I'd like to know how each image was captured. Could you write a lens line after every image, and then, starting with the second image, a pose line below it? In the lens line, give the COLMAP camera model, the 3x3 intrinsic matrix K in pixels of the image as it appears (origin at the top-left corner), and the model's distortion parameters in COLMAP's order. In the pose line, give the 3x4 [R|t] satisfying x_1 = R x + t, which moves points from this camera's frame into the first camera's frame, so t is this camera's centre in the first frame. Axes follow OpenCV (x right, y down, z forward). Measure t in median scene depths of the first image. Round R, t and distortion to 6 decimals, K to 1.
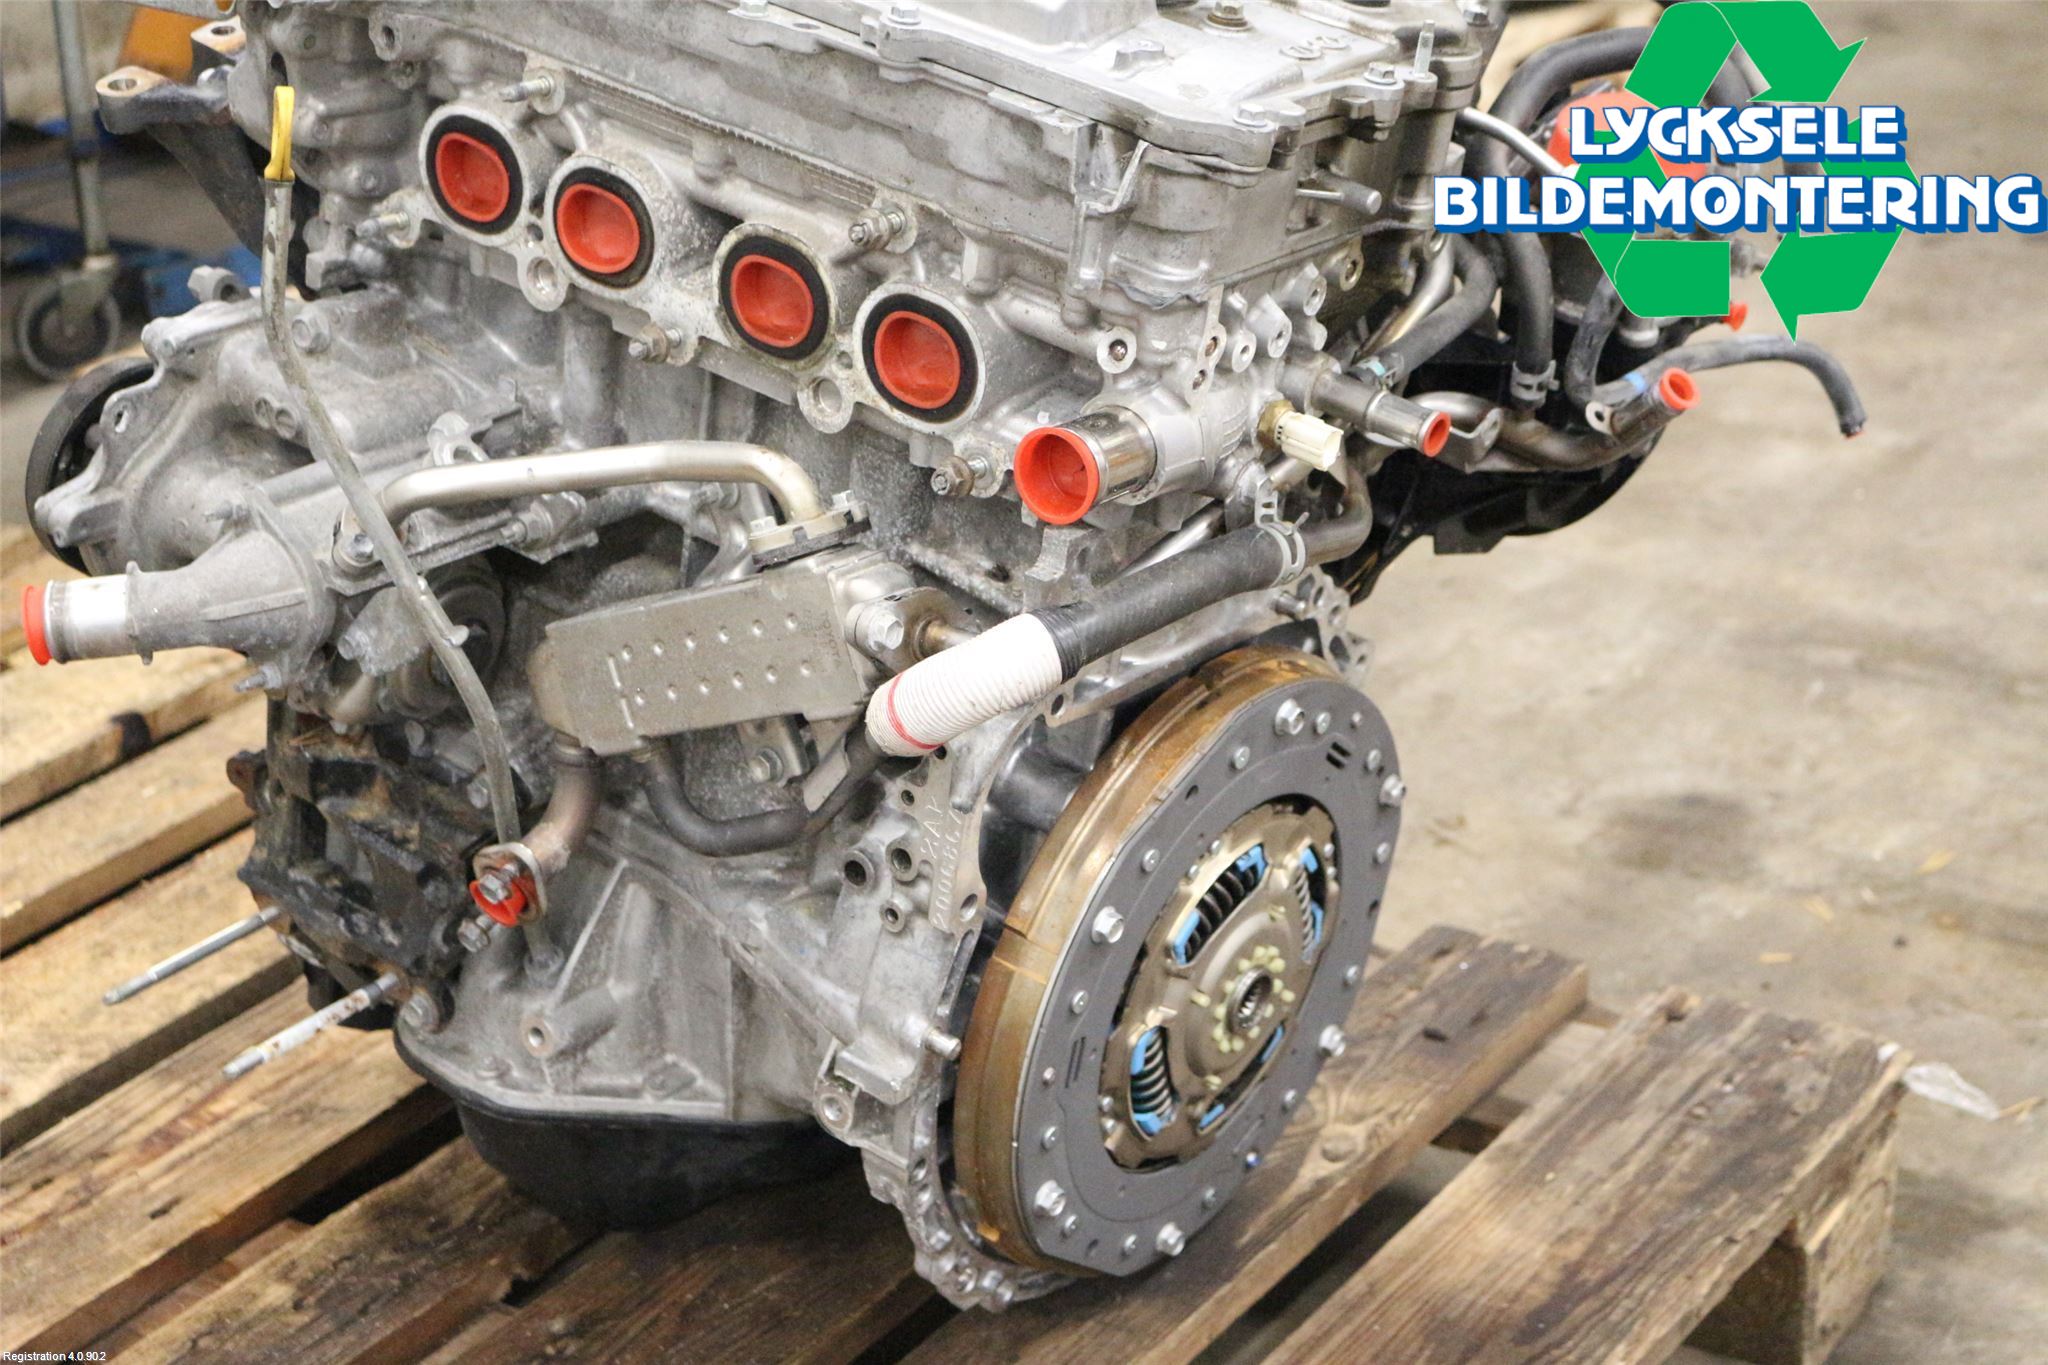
lens RADIAL K [[3597.4, 0, 1024.0], [0, 3597.4, 682.5], [0, 0, 1]] dist [-0.021409, 0.101237]
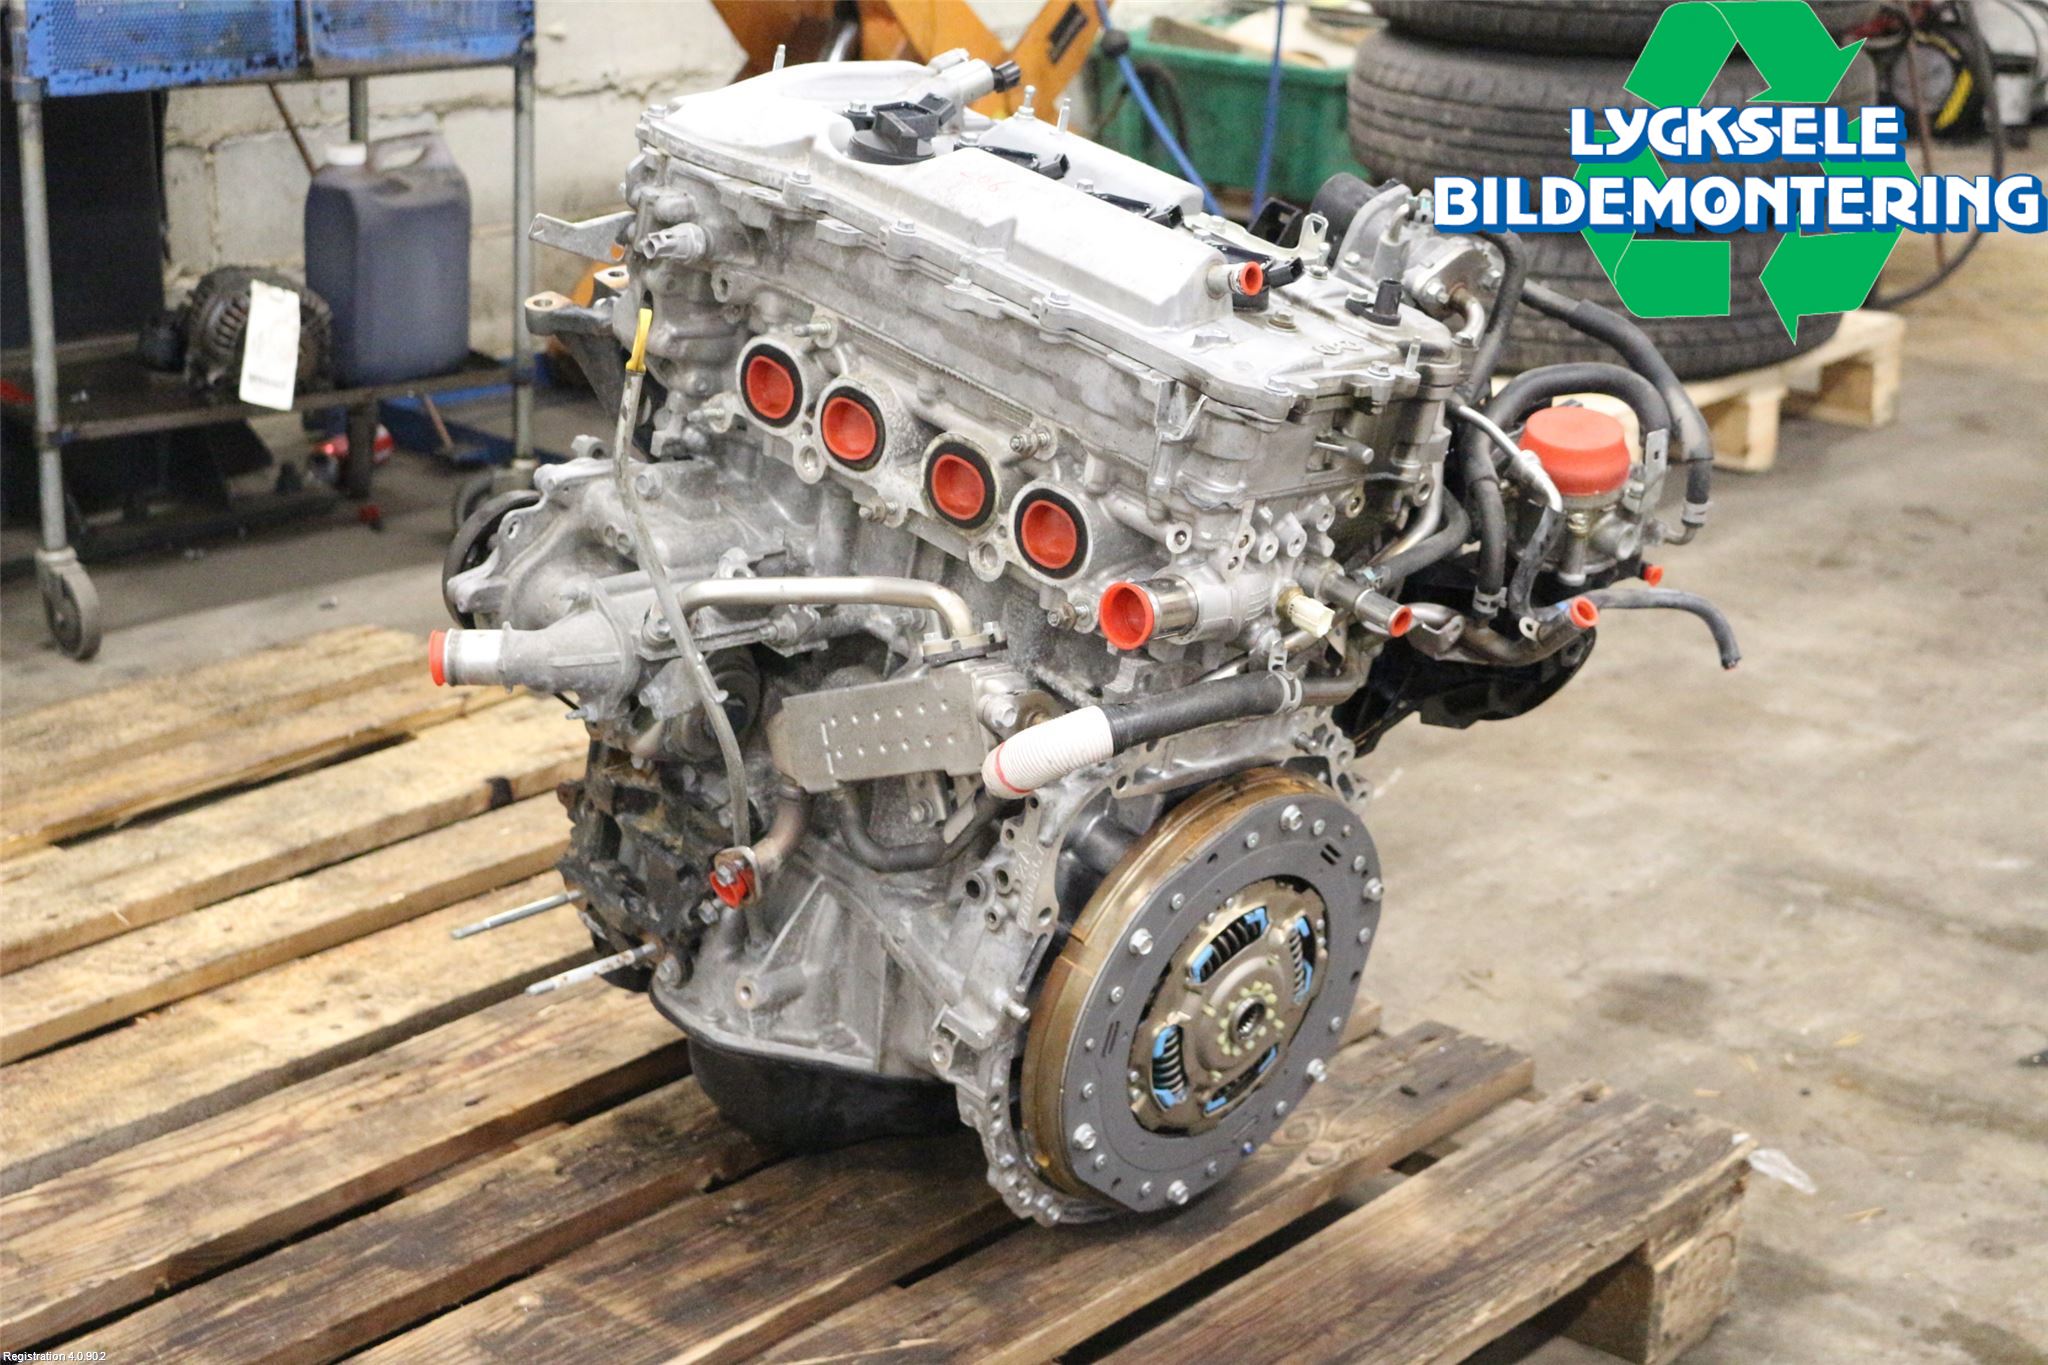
lens RADIAL K [[3200.1, 0, 1024.0], [0, 3200.1, 682.5], [0, 0, 1]] dist [-0.028868, 0.075946]
pose [[0.989979, 0.104286, -0.095216, 0.081770], [-0.111868, 0.990650, -0.078095, 0.065466], [0.086182, 0.087964, 0.992389, -0.255472]]
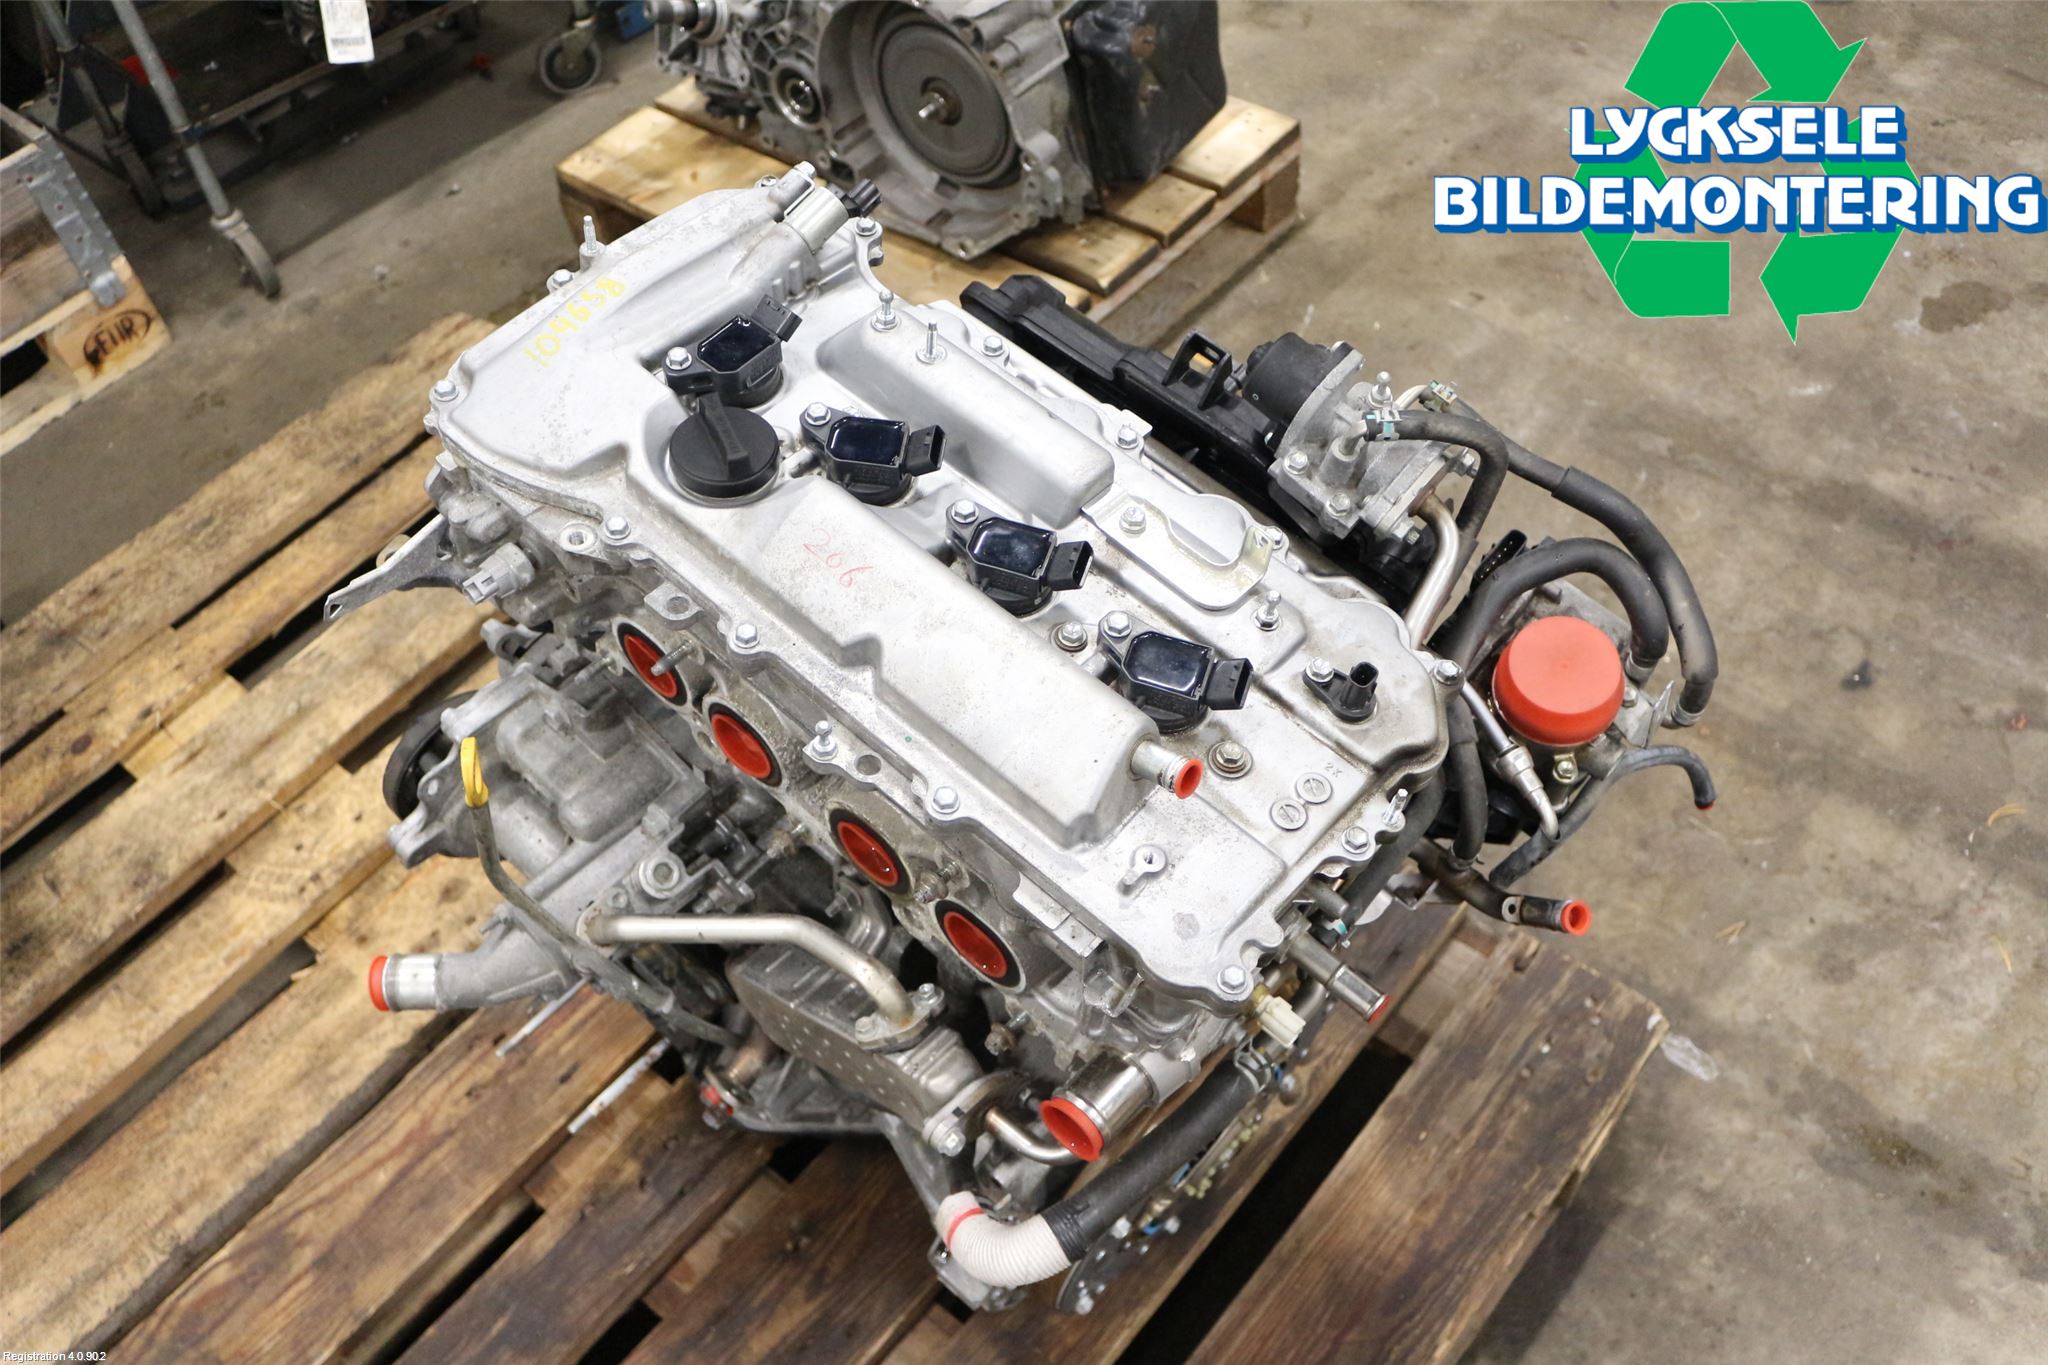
lens RADIAL K [[1731.2, 0, 1014.7], [0, 1731.2, 681.3], [0, 0, 1]] dist [-0.156545, 0.148765]
pose [[0.995099, 0.036642, -0.091845, 0.033591], [0.008759, 0.892503, 0.450956, -0.408397], [0.098496, -0.449551, 0.887808, 0.455260]]
